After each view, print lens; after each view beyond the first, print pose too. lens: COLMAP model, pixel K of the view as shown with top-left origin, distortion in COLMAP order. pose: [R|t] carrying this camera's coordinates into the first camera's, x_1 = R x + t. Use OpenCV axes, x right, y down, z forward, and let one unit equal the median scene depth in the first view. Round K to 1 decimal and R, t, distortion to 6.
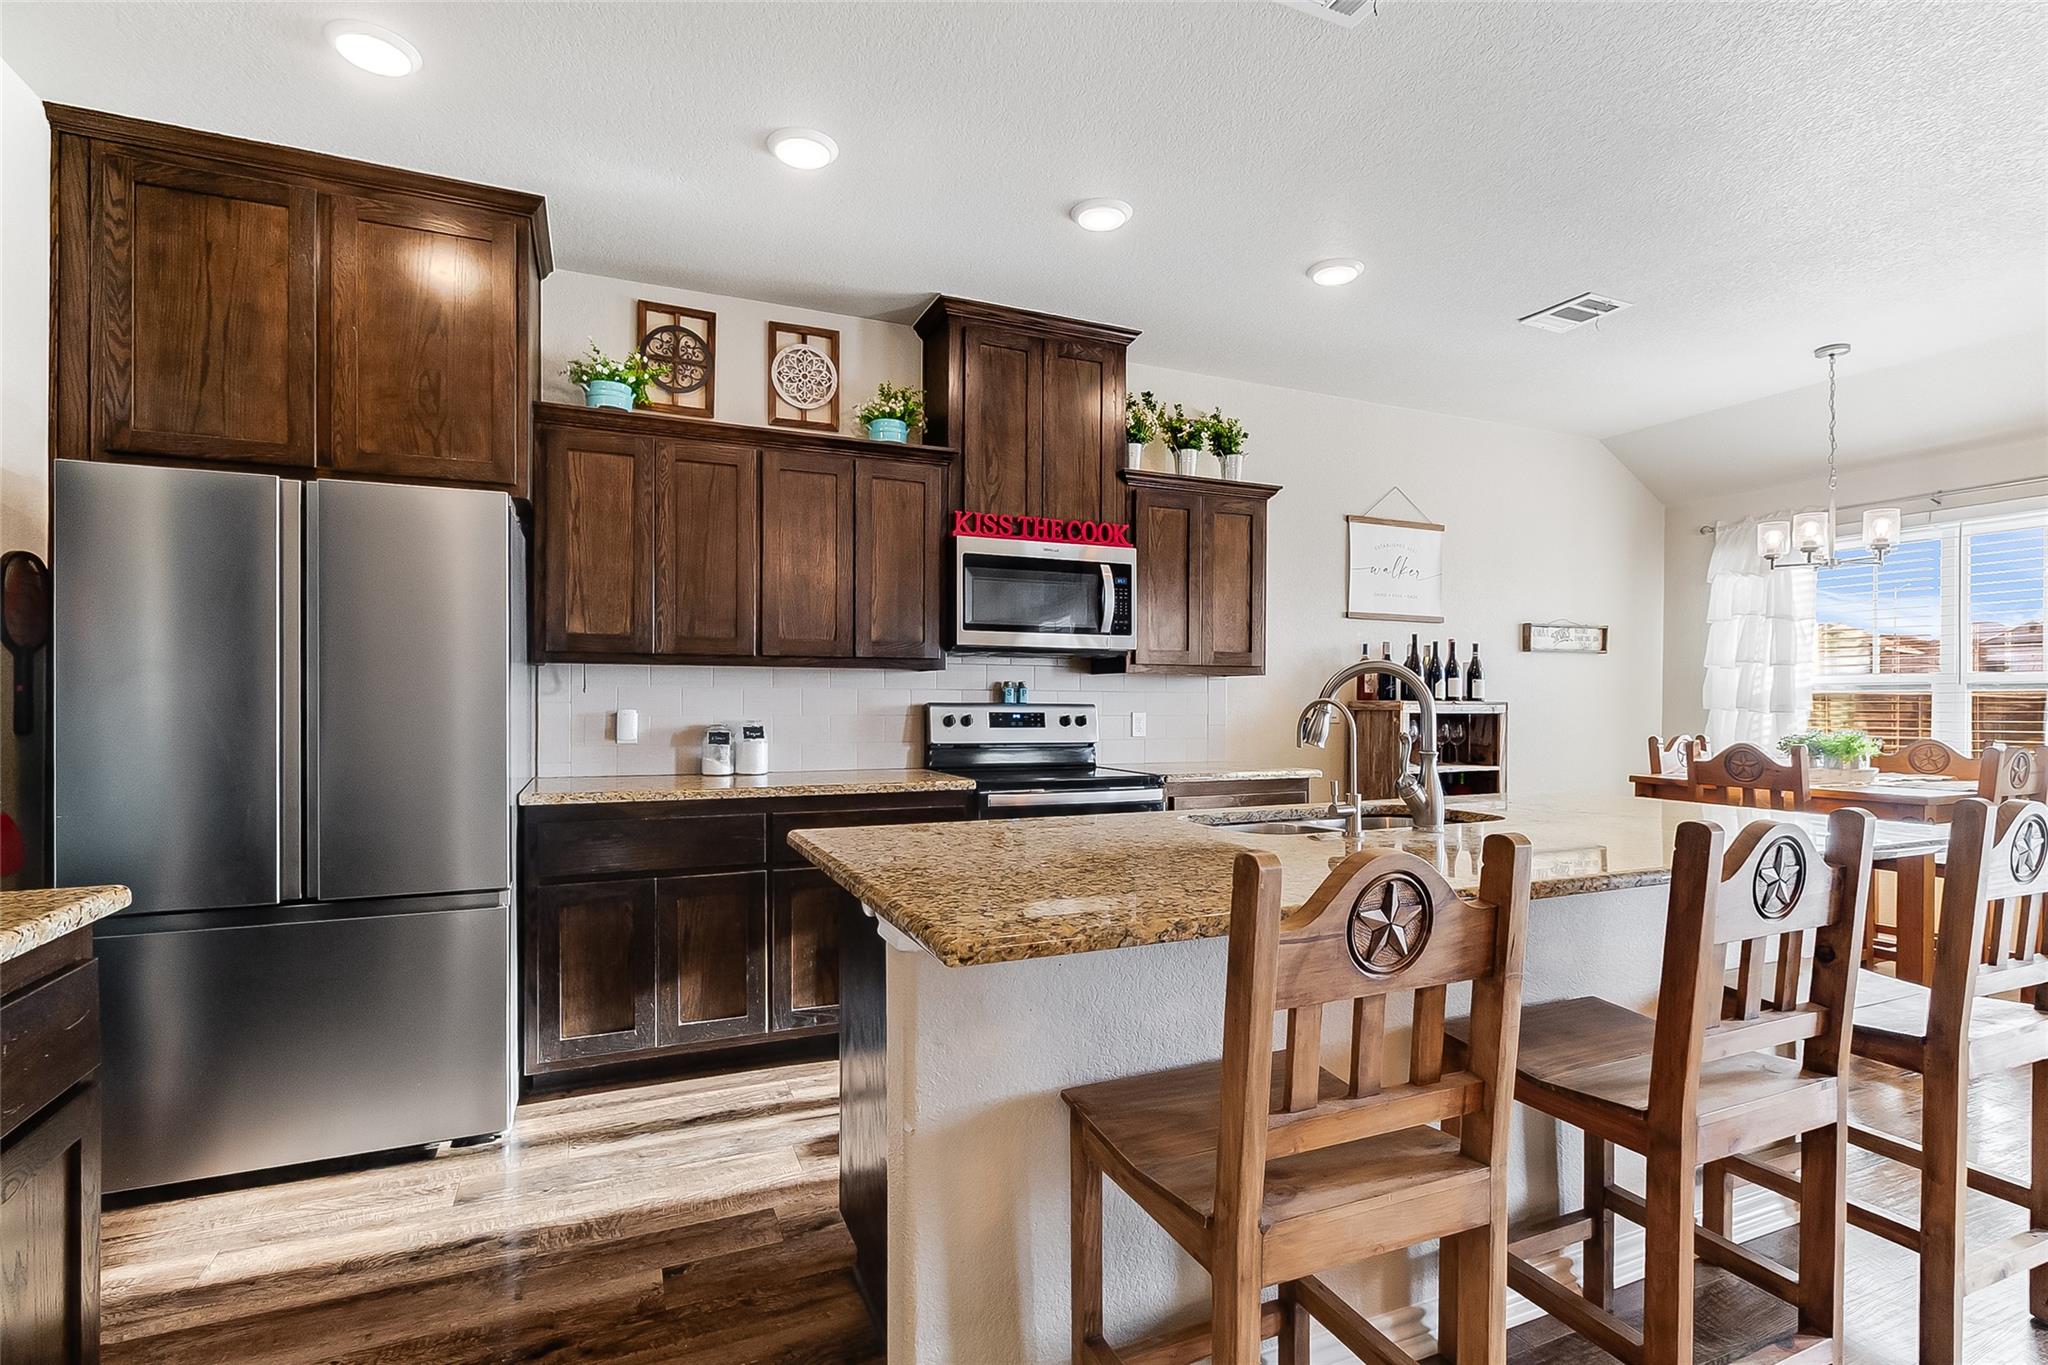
lens RADIAL K [[974.2, 0, 1007.7], [0, 974.2, 704.4], [0, 0, 1]] dist [0.003708, -0.001444]
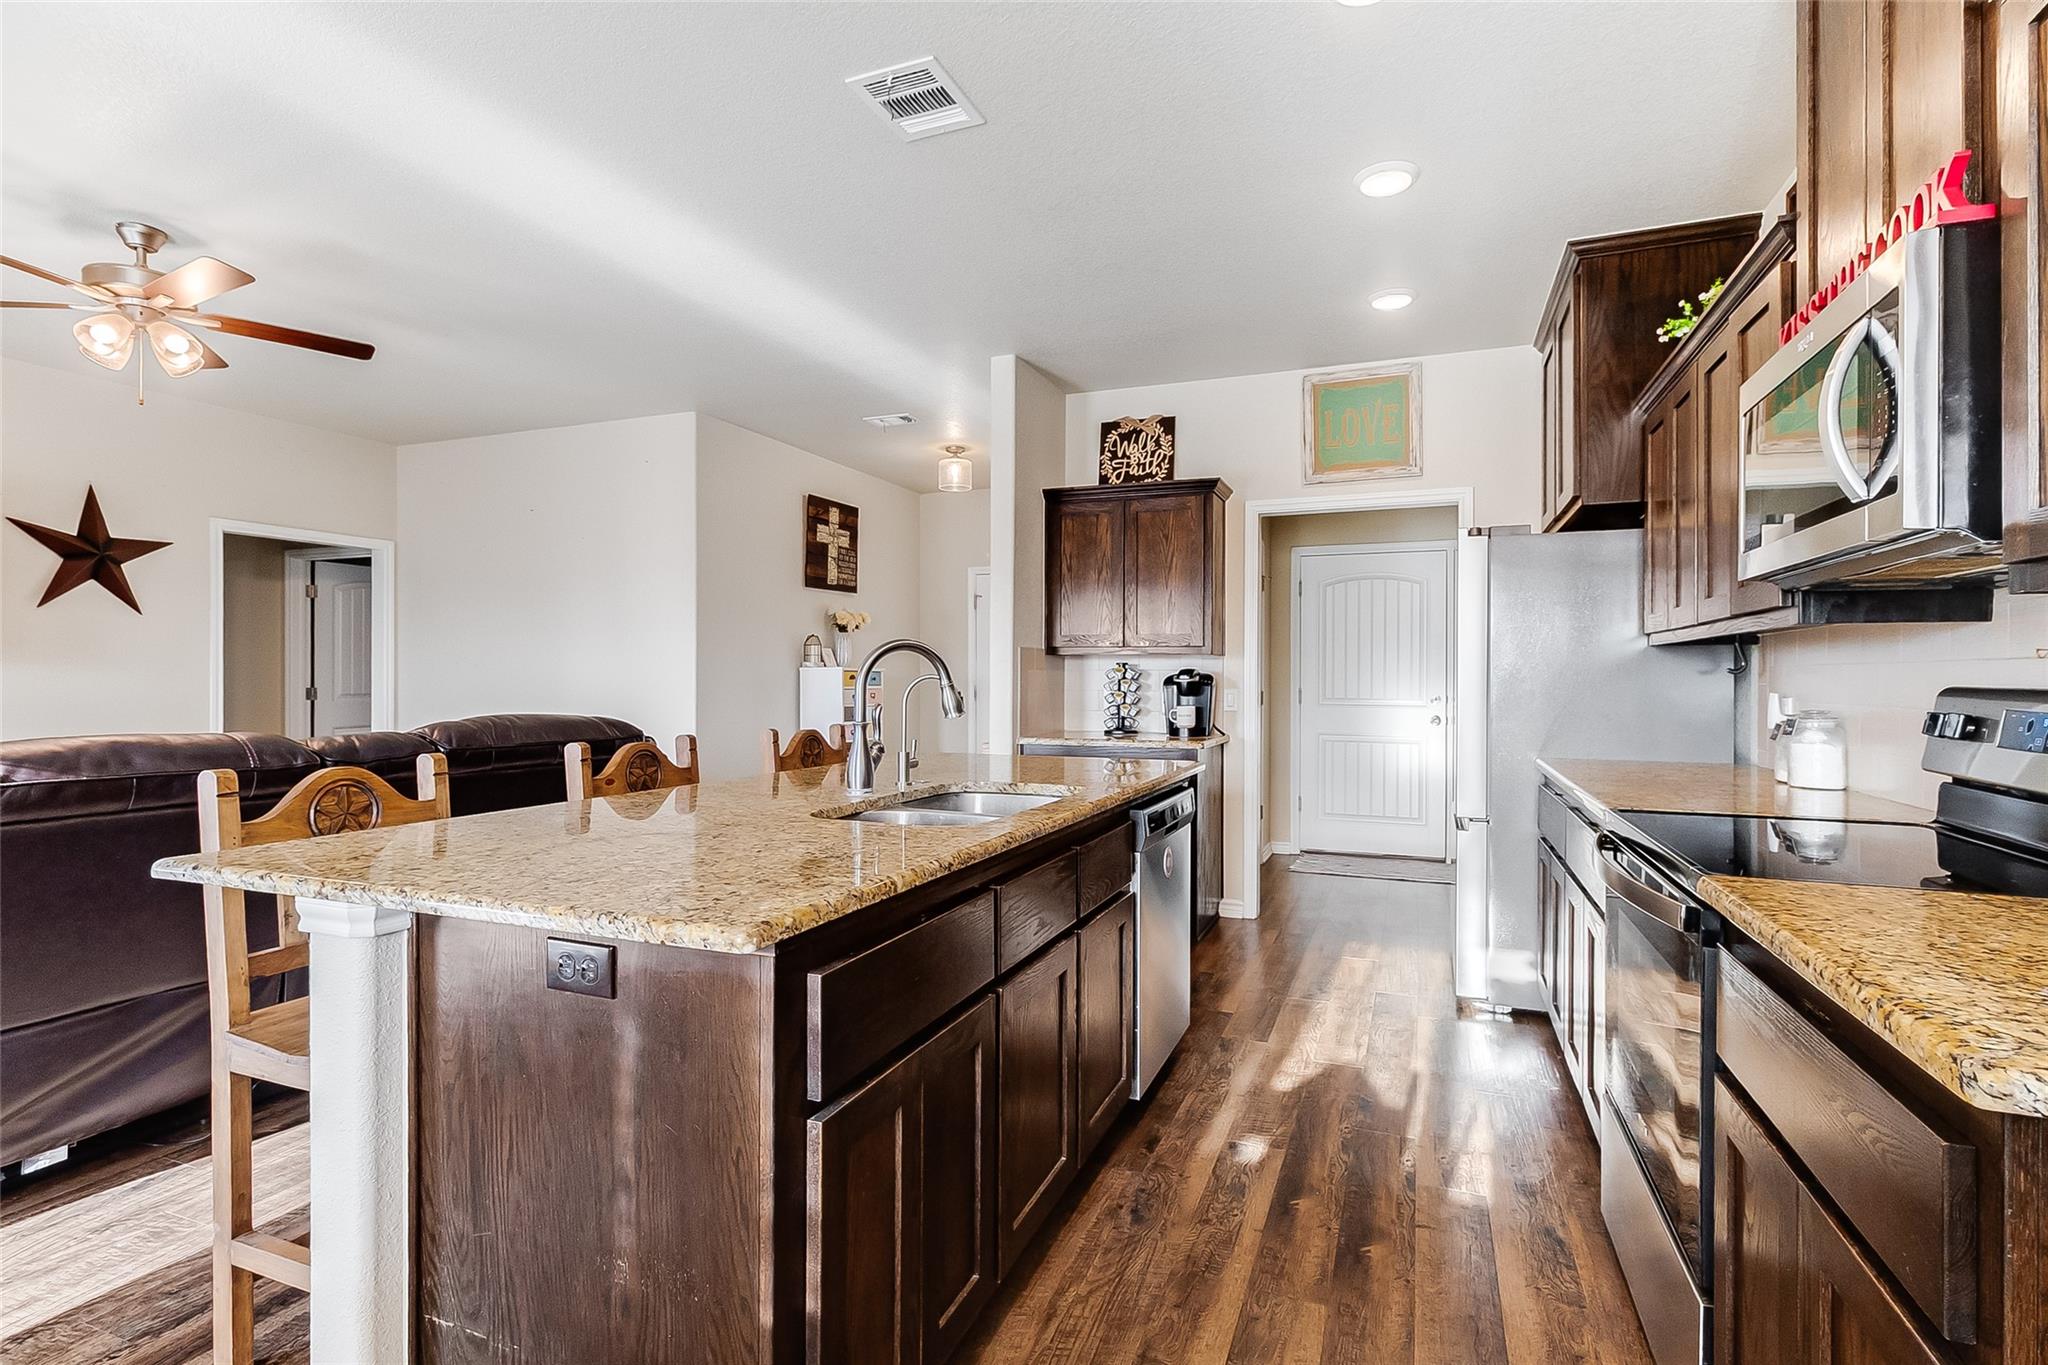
lens RADIAL K [[974.2, 0, 1005.0], [0, 974.2, 678.3], [0, 0, 1]] dist [0.003708, -0.001444]
pose [[-0.715122, -0.006143, -0.698973, 0.640588], [-0.012531, 0.999913, 0.004033, -0.001908], [0.698887, 0.011642, -0.715137, 1.099386]]
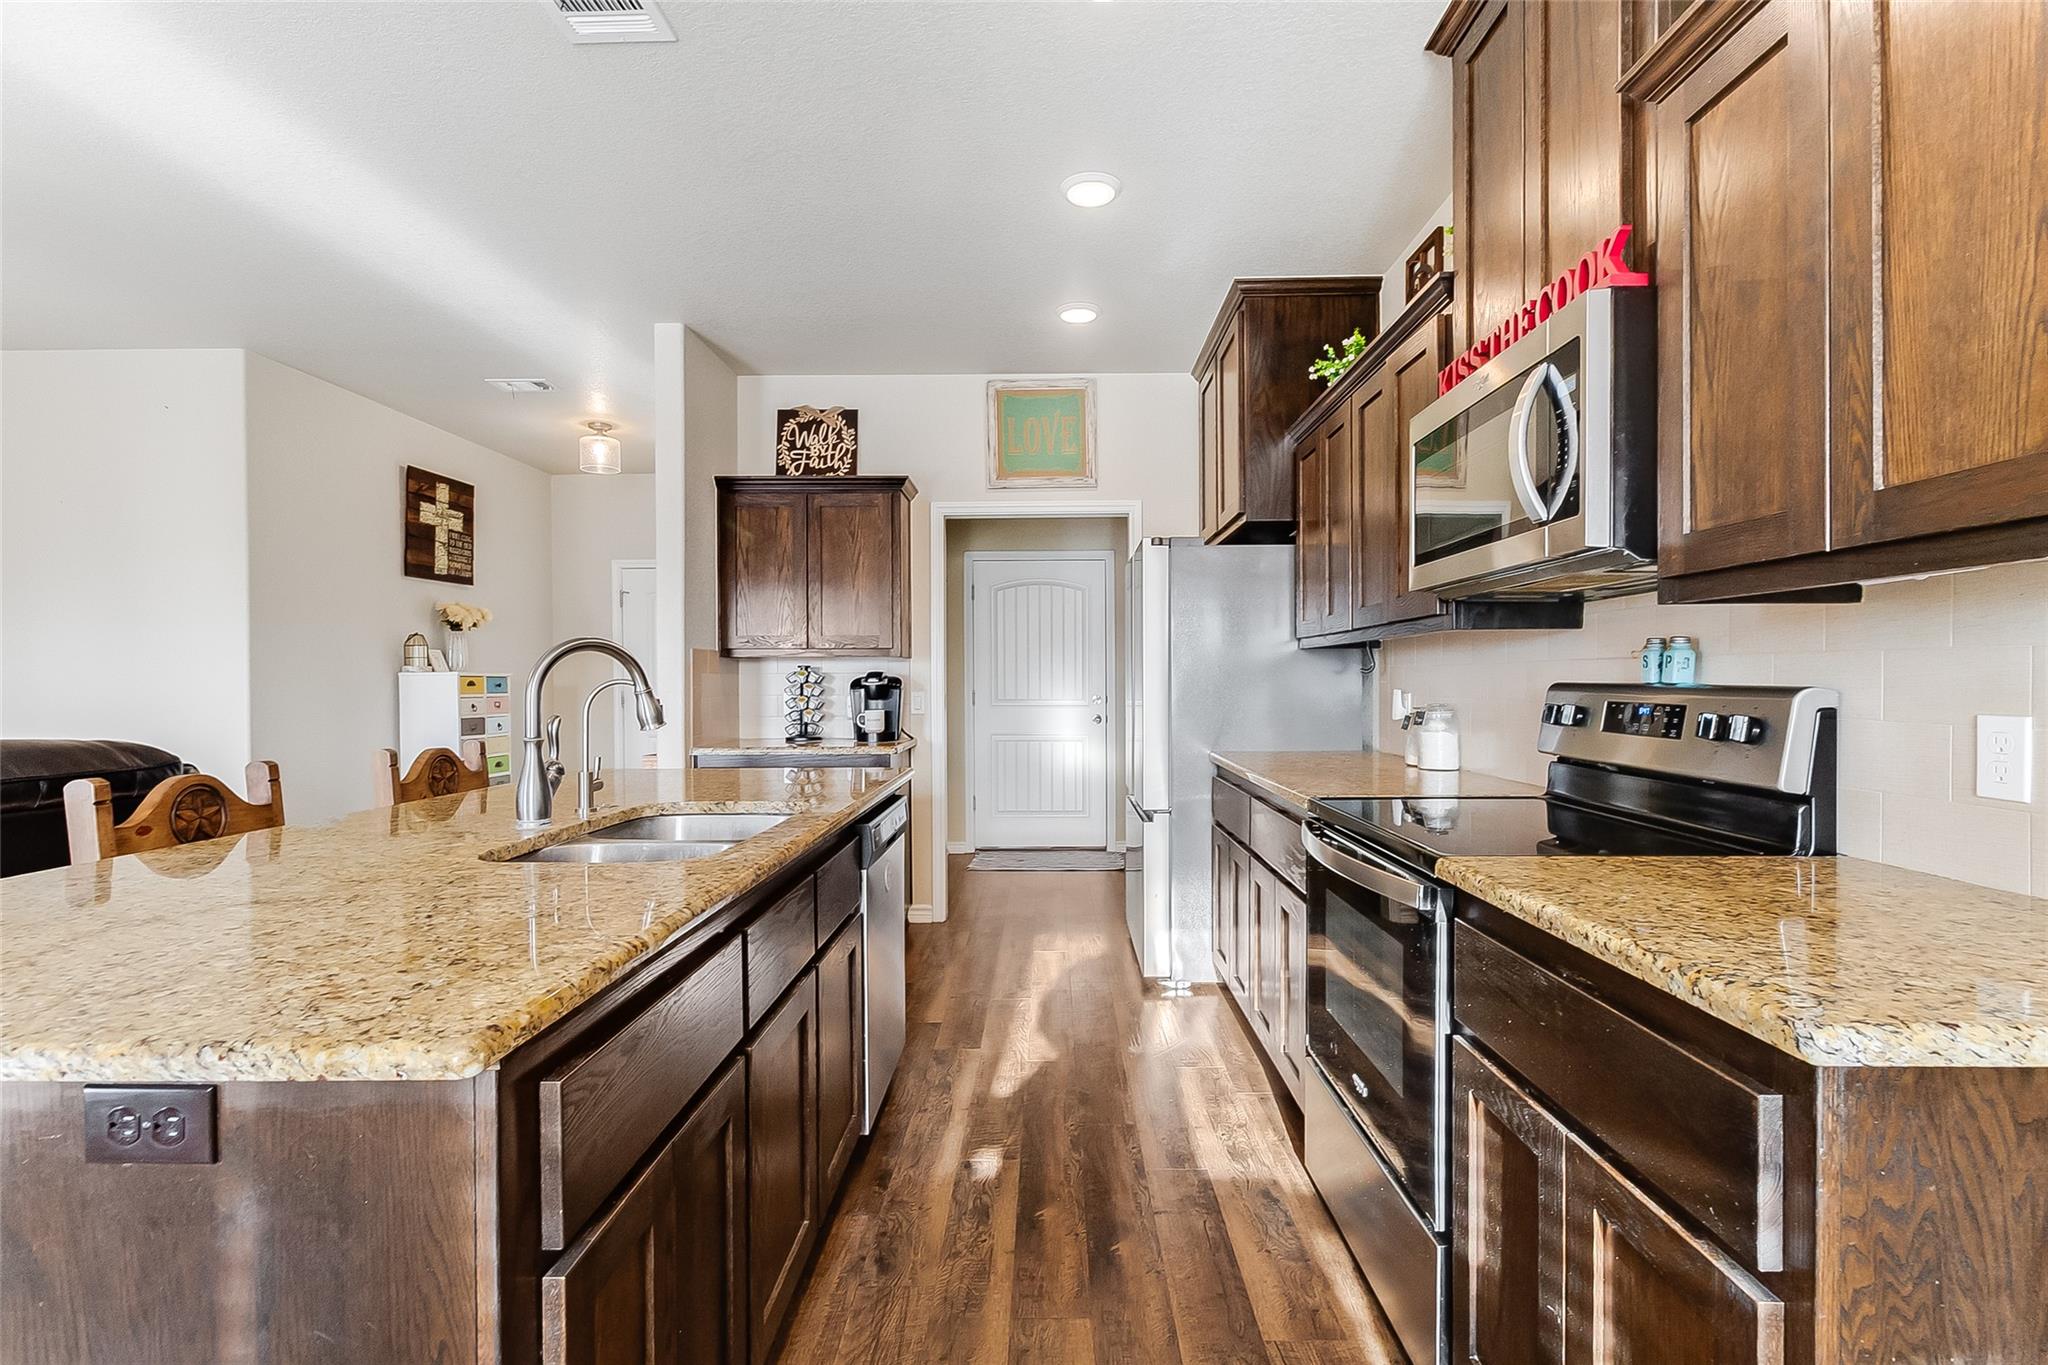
lens RADIAL K [[974.2, 0, 1023.0], [0, 974.2, 690.3], [0, 0, 1]] dist [0.003708, -0.001444]
pose [[-0.406235, 0.007698, -0.913736, 0.631615], [-0.003692, 0.999943, 0.010065, -0.001658], [0.913761, 0.007462, -0.406184, 1.024479]]
